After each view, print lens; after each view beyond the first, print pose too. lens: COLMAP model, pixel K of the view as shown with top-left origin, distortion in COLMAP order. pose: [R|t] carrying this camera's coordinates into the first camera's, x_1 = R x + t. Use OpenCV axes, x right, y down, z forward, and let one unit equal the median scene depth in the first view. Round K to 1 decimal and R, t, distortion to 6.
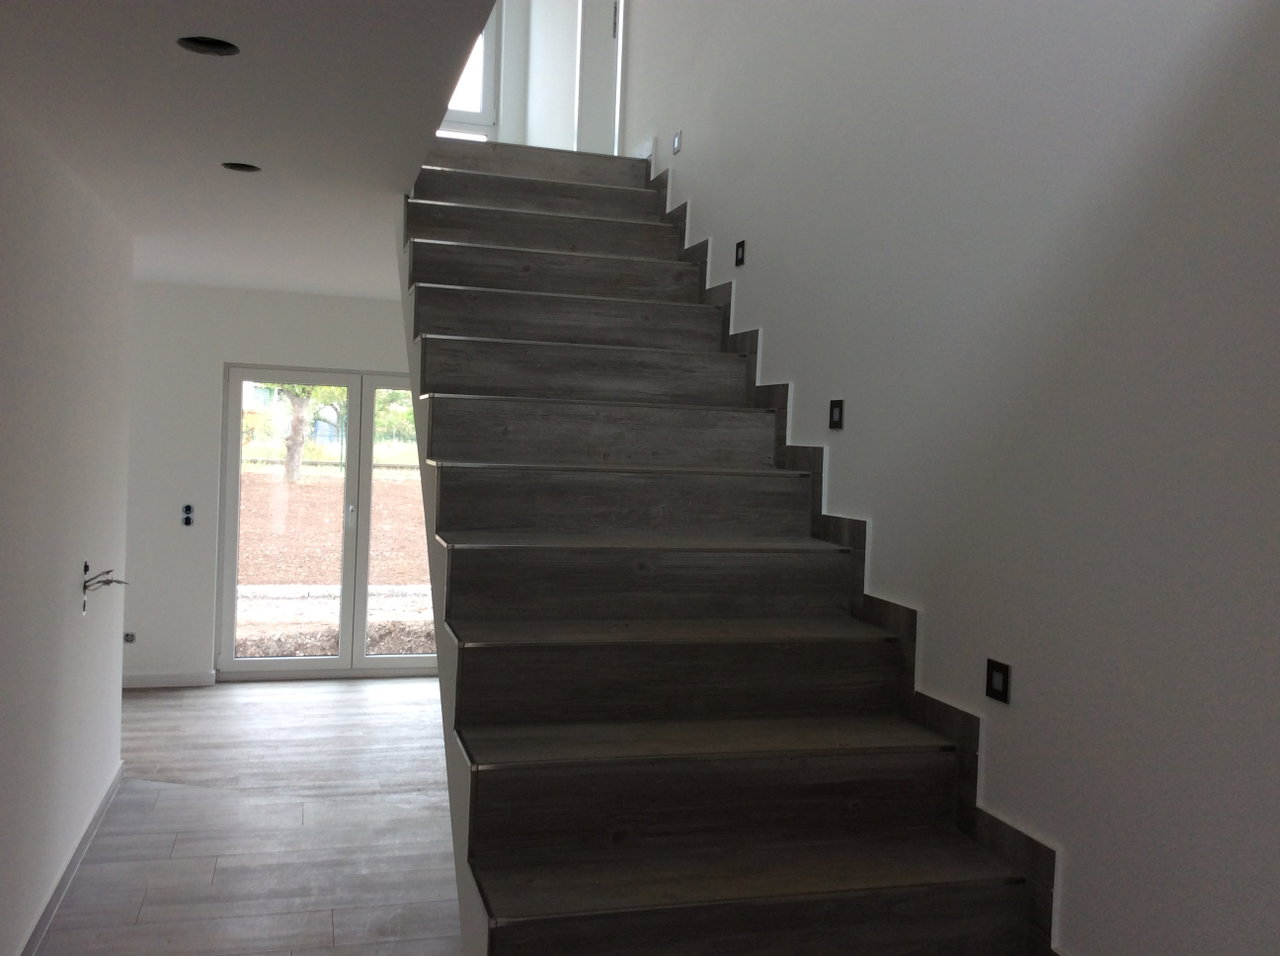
lens RADIAL K [[1179.9, 0, 636.9], [0, 1179.9, 482.7], [0, 0, 1]] dist [0.062488, 0.000000]
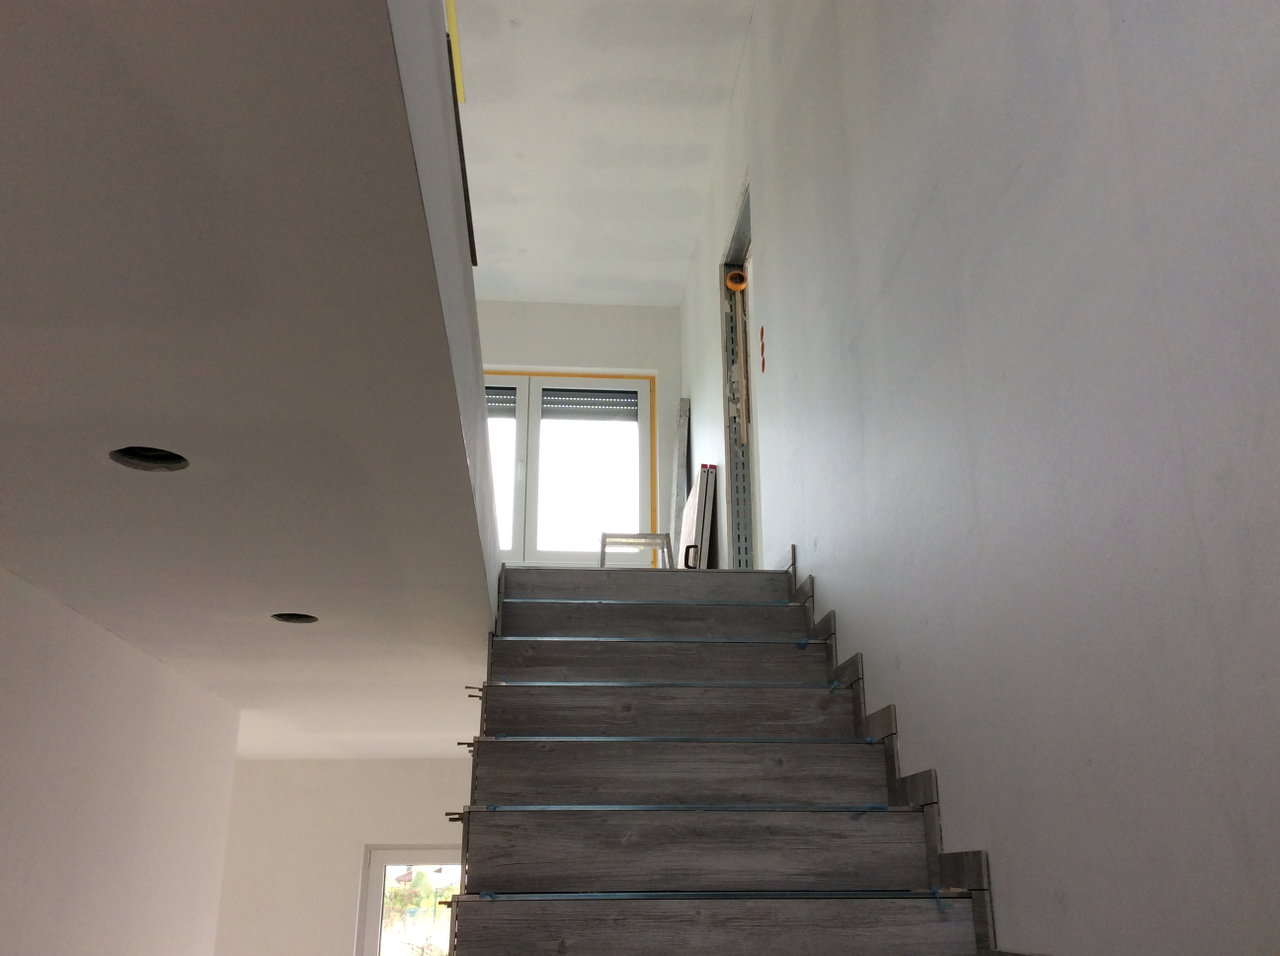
lens RADIAL K [[1179.9, 0, 638.6], [0, 1179.9, 470.8], [0, 0, 1]] dist [0.062488, 0.000000]
pose [[0.981181, -0.107132, -0.160647, 0.059791], [0.039390, 0.925527, -0.376627, -0.031146], [0.189032, 0.363212, 0.912329, 0.232509]]
